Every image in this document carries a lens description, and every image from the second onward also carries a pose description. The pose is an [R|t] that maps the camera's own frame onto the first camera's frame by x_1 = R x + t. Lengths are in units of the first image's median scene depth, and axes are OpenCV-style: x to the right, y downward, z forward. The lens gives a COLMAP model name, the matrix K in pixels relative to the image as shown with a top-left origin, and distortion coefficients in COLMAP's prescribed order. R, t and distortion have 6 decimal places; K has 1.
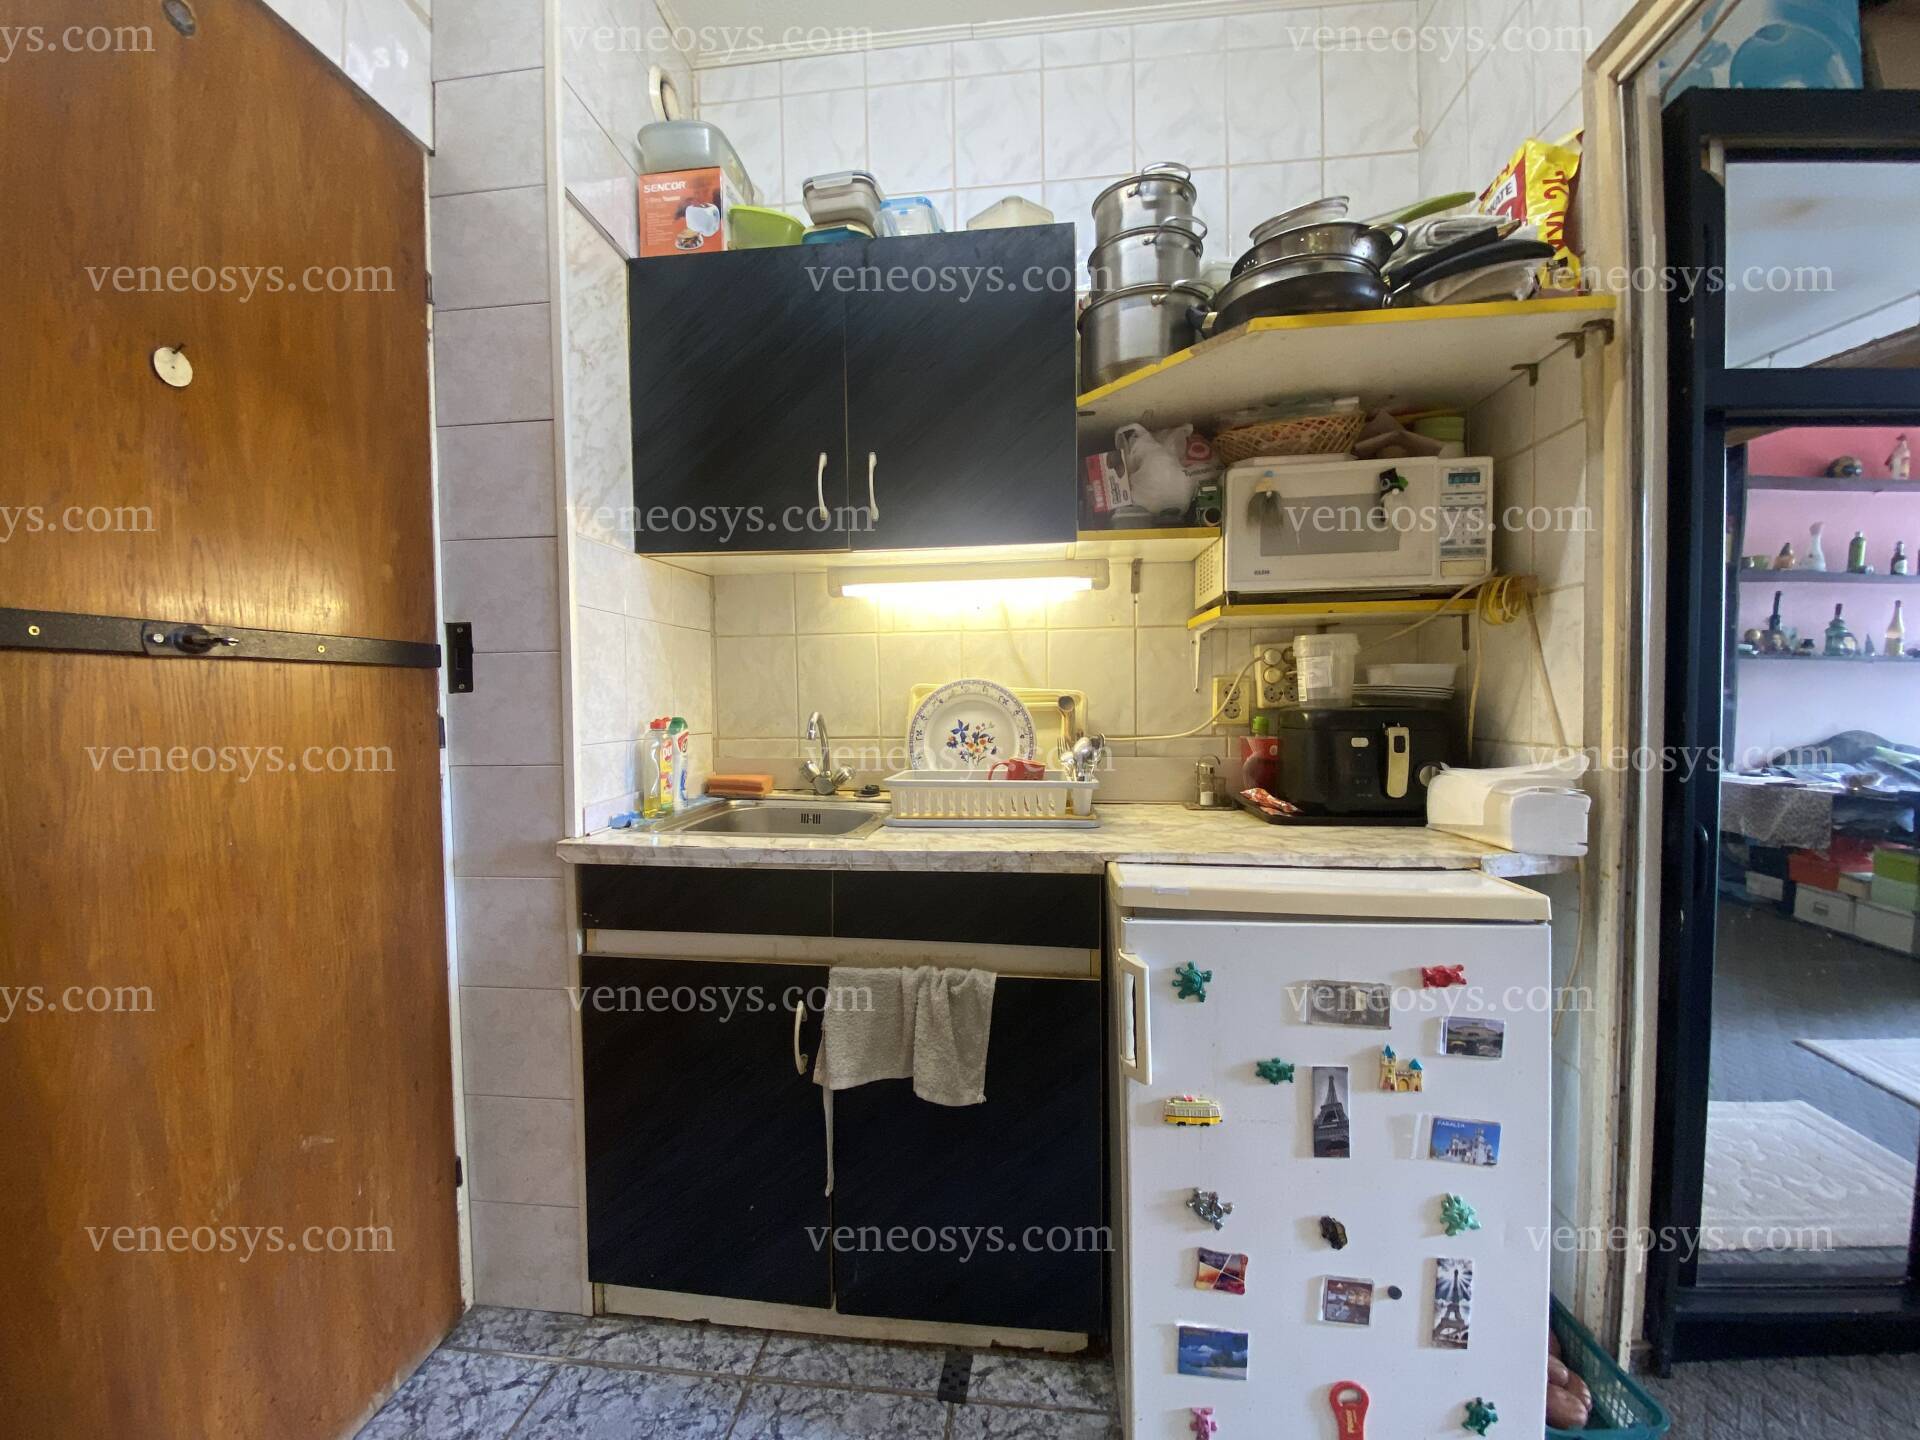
lens RADIAL K [[760.9, 0, 954.5], [0, 760.9, 713.1], [0, 0, 1]] dist [-0.001565, -0.000162]
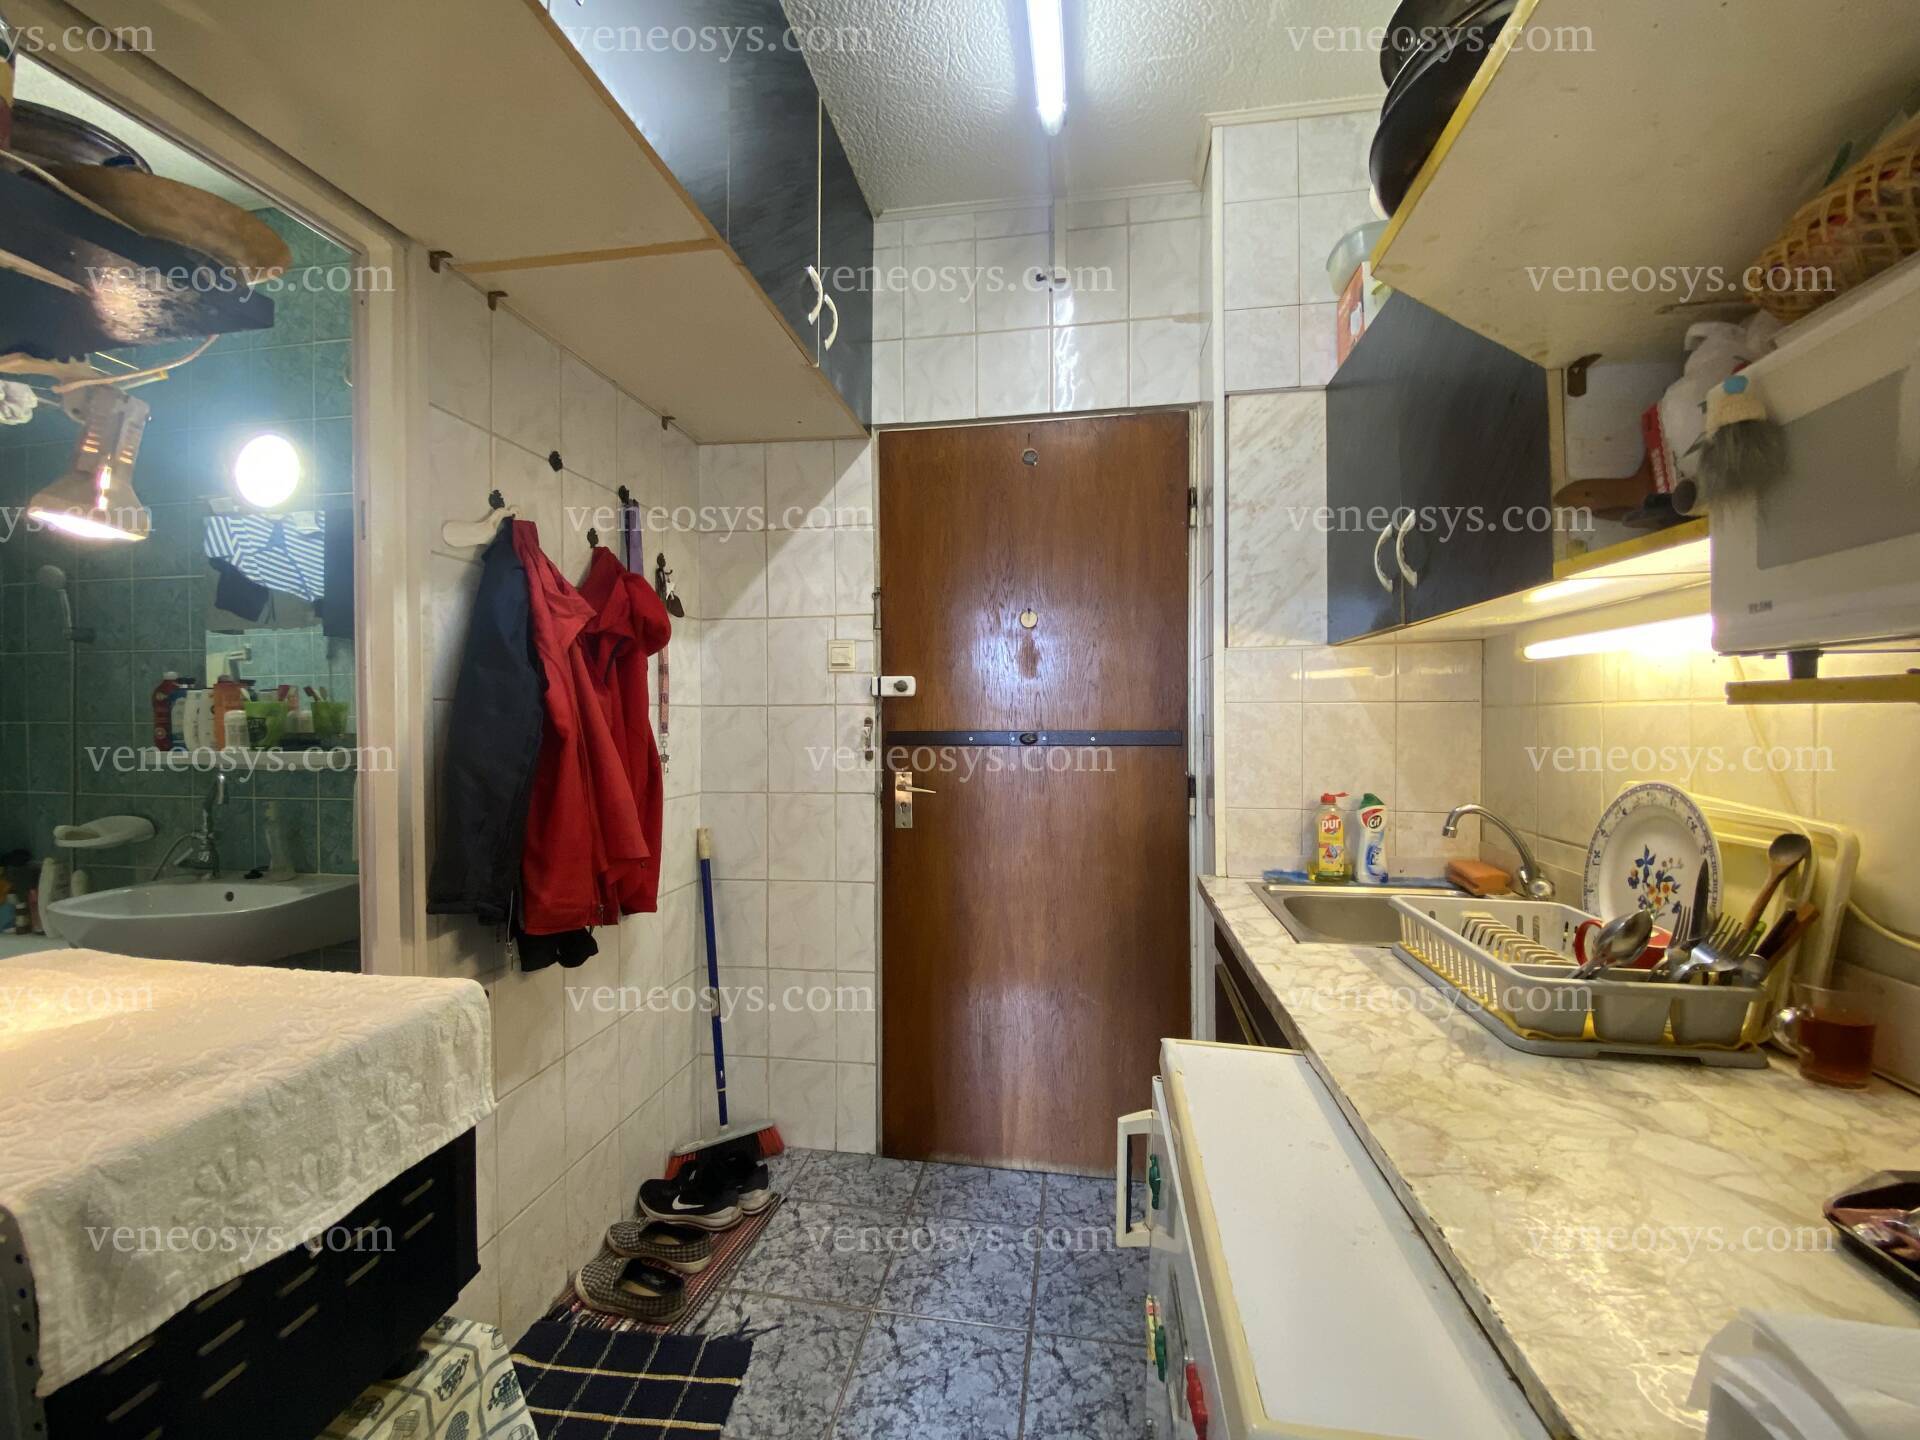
lens RADIAL K [[776.2, 0, 959.5], [0, 776.2, 721.5], [0, 0, 1]] dist [0.000401, 0.000024]
pose [[-0.053072, 0.010741, -0.998533, 0.679130], [-0.026859, 0.999565, 0.012180, -0.086694], [0.998229, 0.027466, -0.052760, 0.467250]]
